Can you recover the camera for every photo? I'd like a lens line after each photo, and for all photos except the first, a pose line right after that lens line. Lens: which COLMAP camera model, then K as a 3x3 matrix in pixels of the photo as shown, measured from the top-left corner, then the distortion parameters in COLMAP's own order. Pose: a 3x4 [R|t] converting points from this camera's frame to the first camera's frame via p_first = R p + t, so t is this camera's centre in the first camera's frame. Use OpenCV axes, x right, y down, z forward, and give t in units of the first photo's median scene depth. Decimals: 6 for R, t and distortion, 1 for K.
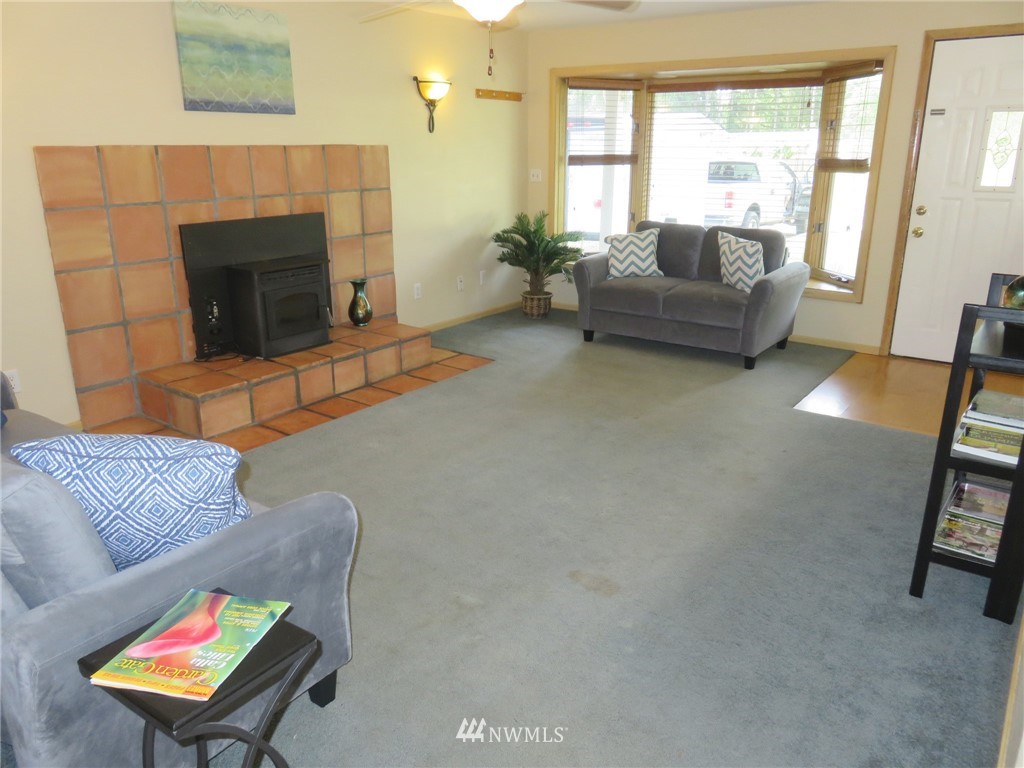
lens RADIAL K [[767.2, 0, 509.9], [0, 767.2, 380.8], [0, 0, 1]] dist [0.002719, -0.006332]
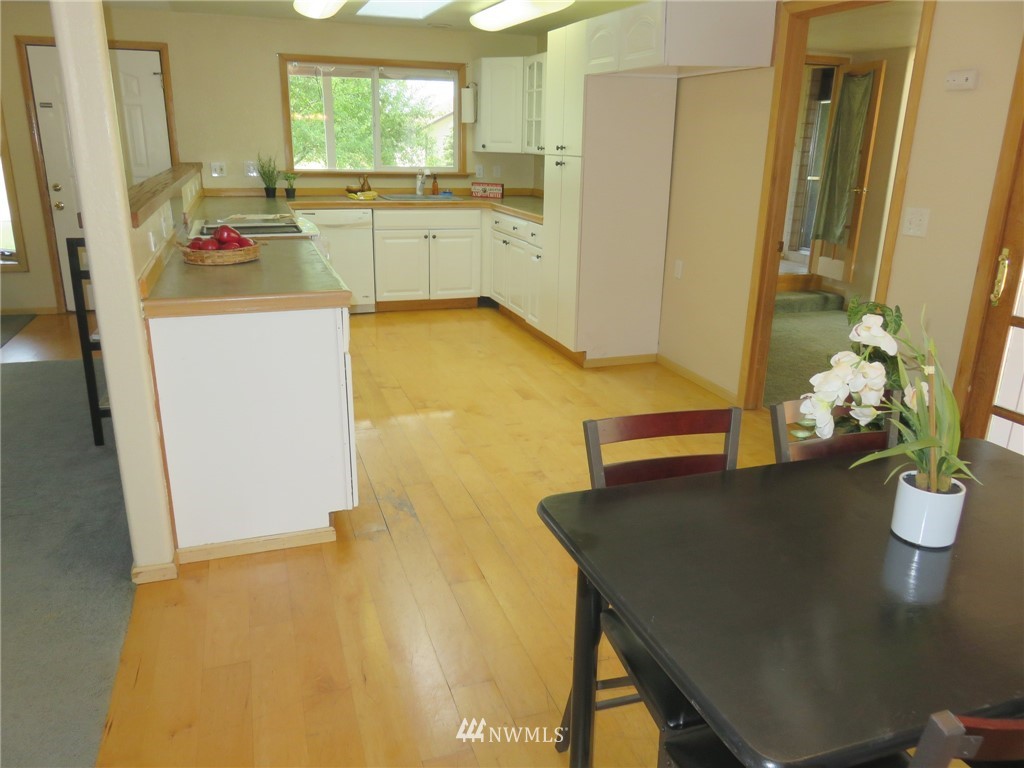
lens RADIAL K [[767.2, 0, 503.8], [0, 767.2, 381.3], [0, 0, 1]] dist [0.002719, -0.006332]
pose [[0.577401, -0.230629, 0.783210, -0.076022], [0.220499, 0.967678, 0.122391, 0.086602], [-0.786122, 0.102028, 0.609592, -0.274942]]
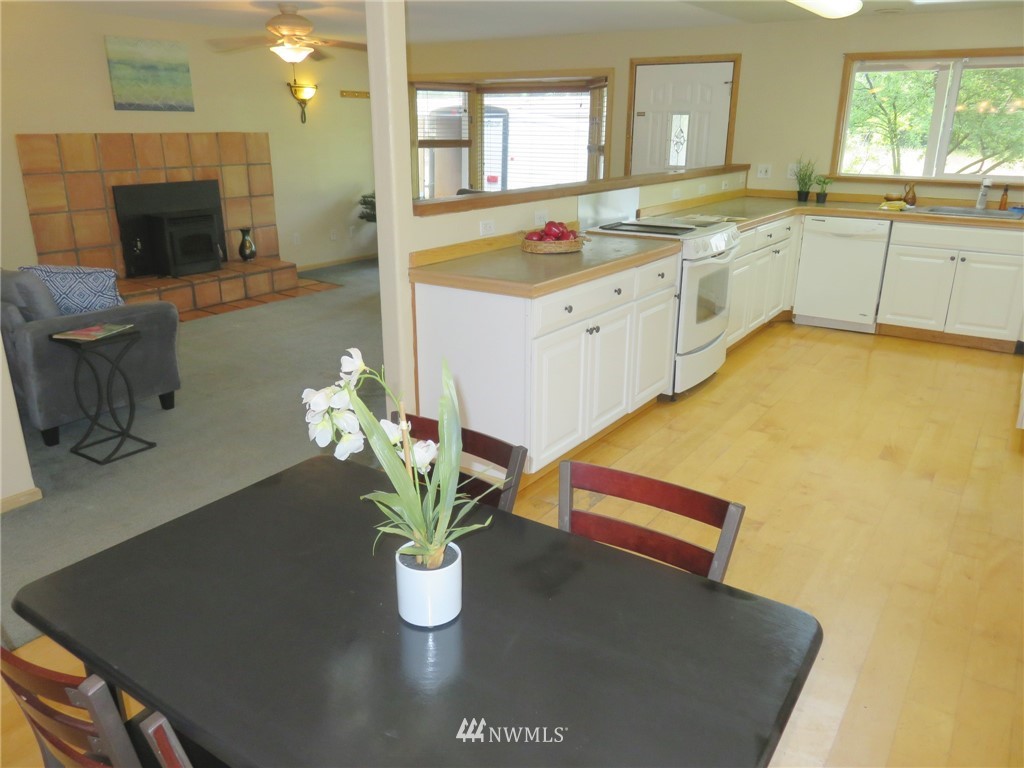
lens RADIAL K [[767.2, 0, 508.7], [0, 767.2, 380.5], [0, 0, 1]] dist [0.002719, -0.006332]
pose [[0.999509, -0.000052, 0.031339, 0.279659], [-0.000714, 0.999701, 0.024436, 0.131753], [-0.031331, -0.024447, 0.999210, -0.503897]]
